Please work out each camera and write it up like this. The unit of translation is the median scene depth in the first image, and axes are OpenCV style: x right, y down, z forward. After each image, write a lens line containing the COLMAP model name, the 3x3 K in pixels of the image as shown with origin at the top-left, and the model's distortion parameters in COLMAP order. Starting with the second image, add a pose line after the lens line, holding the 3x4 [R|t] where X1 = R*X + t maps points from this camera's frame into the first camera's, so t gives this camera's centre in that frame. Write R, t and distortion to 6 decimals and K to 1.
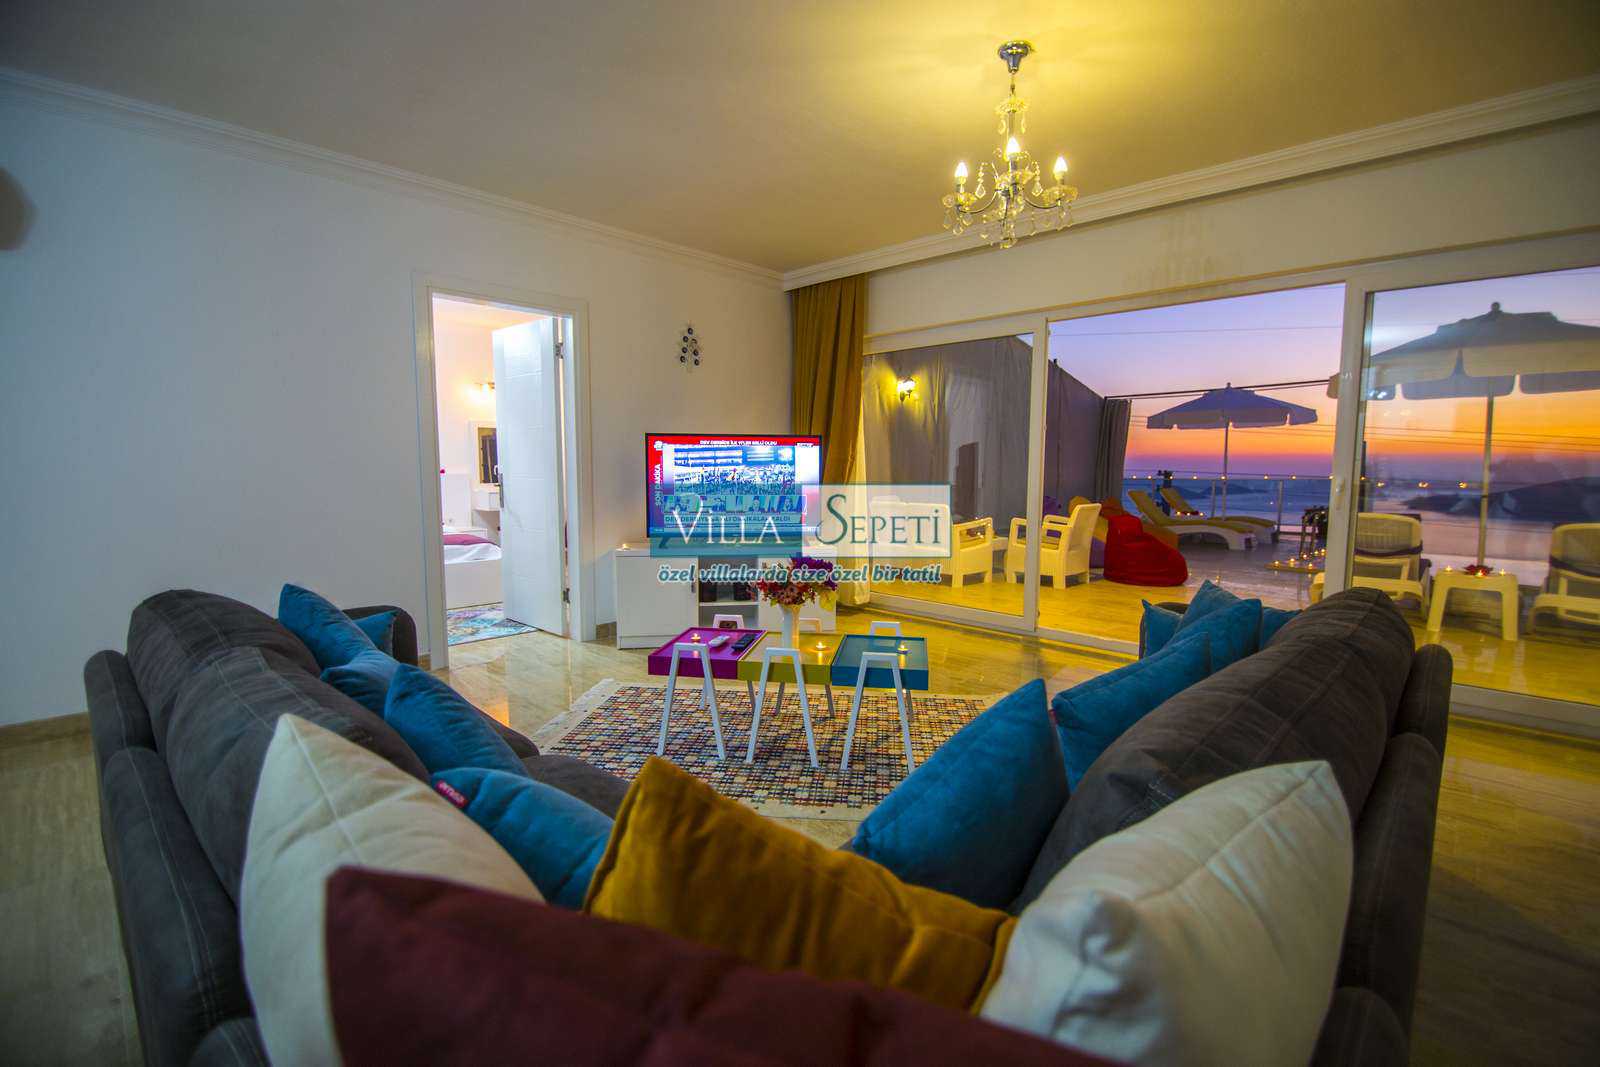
lens RADIAL K [[720.8, 0, 800.0], [0, 720.8, 533.5], [0, 0, 1]] dist [0.014284, -0.018591]
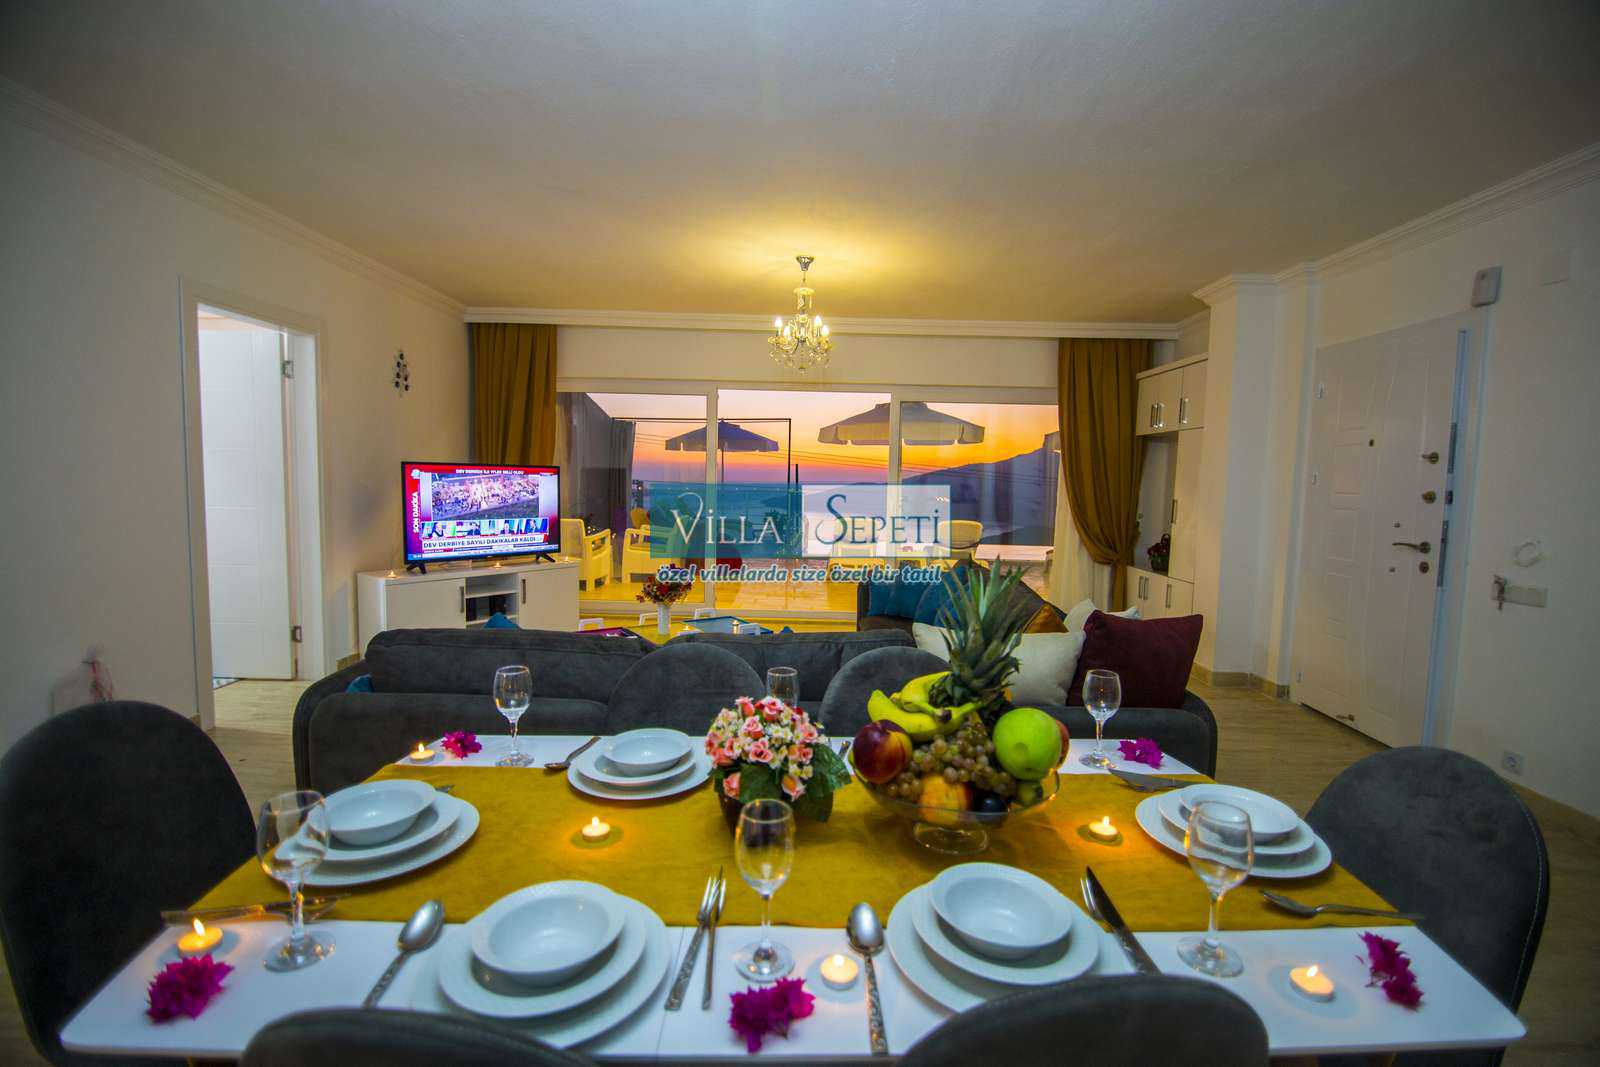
lens RADIAL K [[720.8, 0, 800.0], [0, 720.8, 533.5], [0, 0, 1]] dist [0.014284, -0.018591]
pose [[0.731665, -0.042543, 0.680335, -0.485863], [0.045388, 0.998876, 0.013649, -0.025913], [-0.680151, 0.020892, 0.732774, -0.118751]]
